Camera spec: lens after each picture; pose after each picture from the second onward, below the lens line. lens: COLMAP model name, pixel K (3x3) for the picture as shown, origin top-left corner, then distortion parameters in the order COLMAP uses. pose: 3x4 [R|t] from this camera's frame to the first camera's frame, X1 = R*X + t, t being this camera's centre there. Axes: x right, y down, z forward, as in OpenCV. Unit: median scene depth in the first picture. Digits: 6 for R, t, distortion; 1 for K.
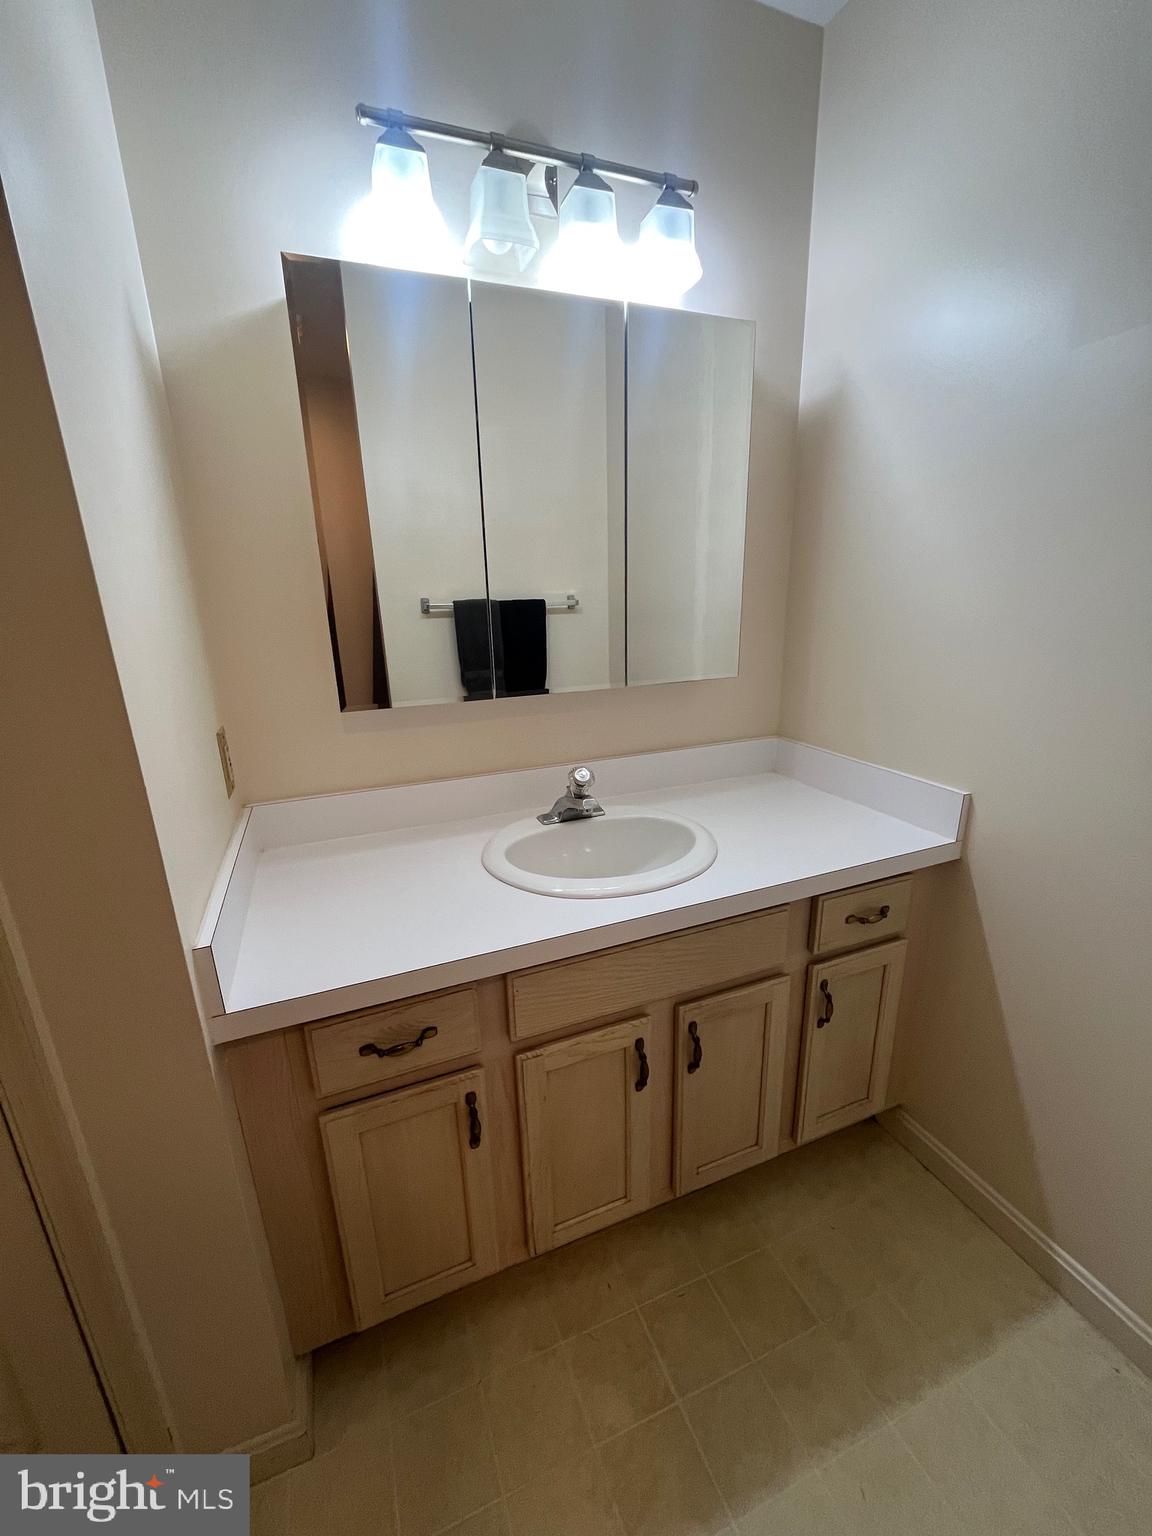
lens RADIAL K [[617.0, 0, 573.4], [0, 617.0, 762.5], [0, 0, 1]] dist [-0.000197, -0.000655]
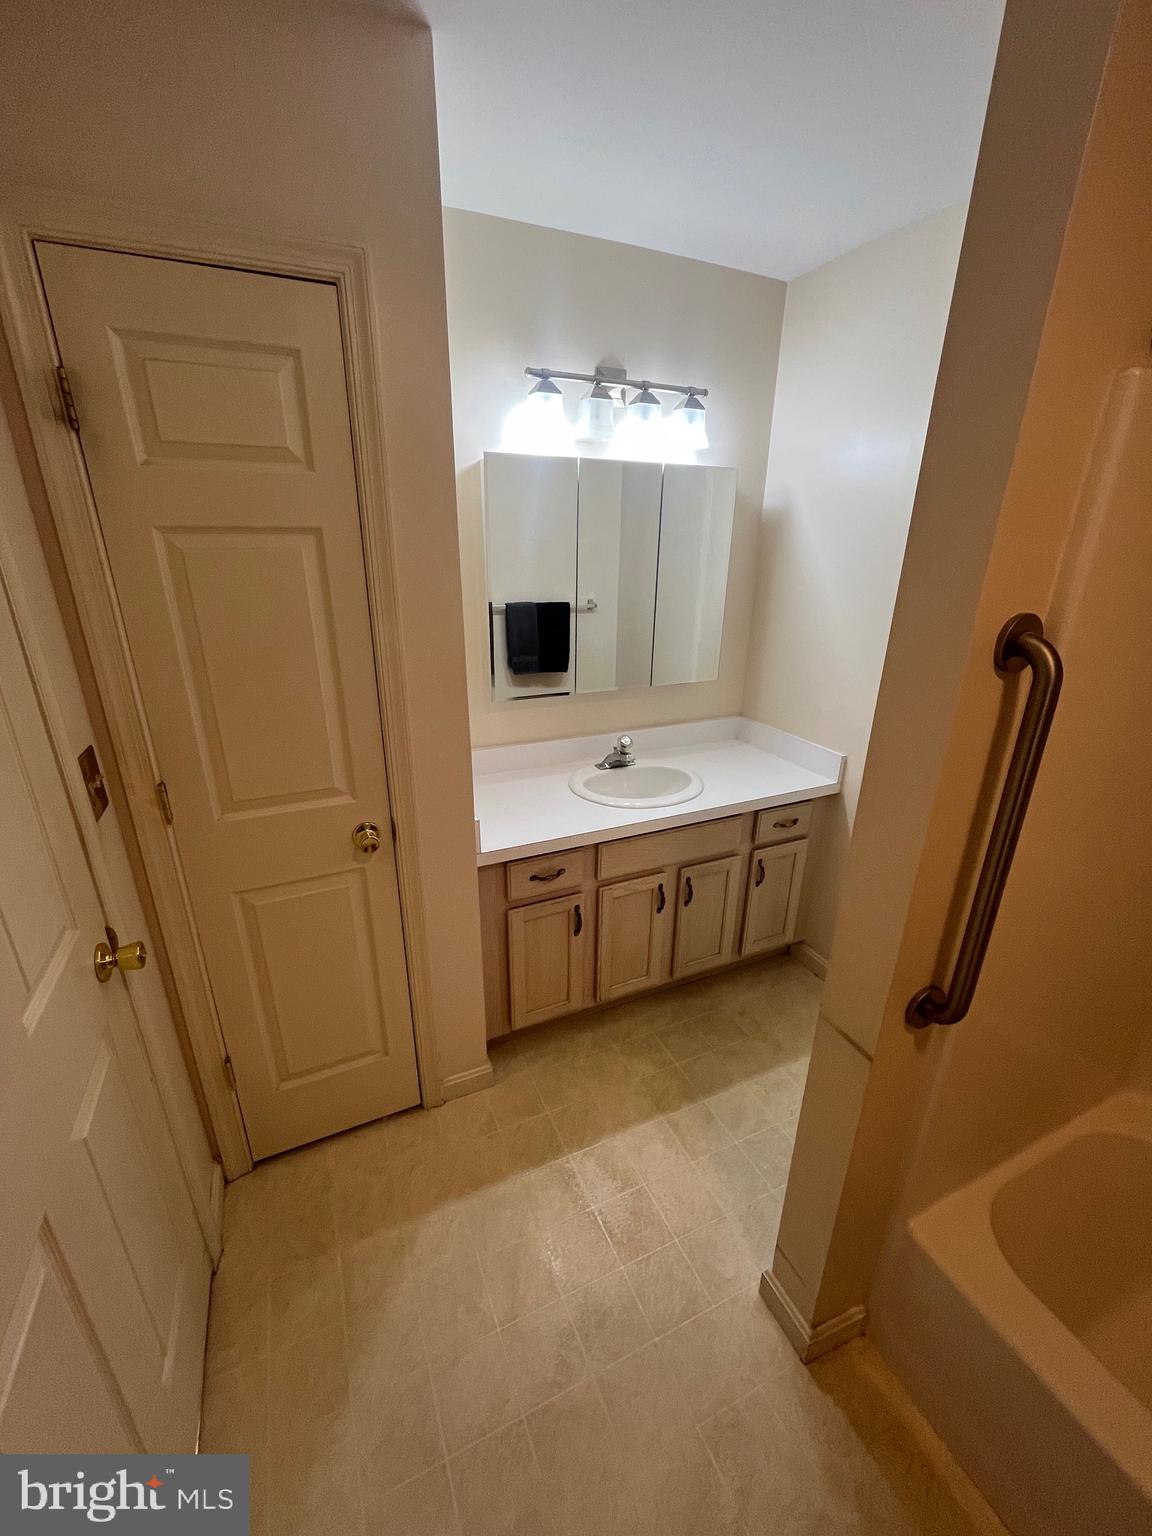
lens RADIAL K [[617.0, 0, 573.4], [0, 617.0, 762.5], [0, 0, 1]] dist [-0.000197, -0.000655]
pose [[0.998011, 0.017657, 0.060523, -0.246706], [-0.022094, 0.997055, 0.073438, -0.044141], [-0.059048, -0.074629, 0.995462, -0.726143]]
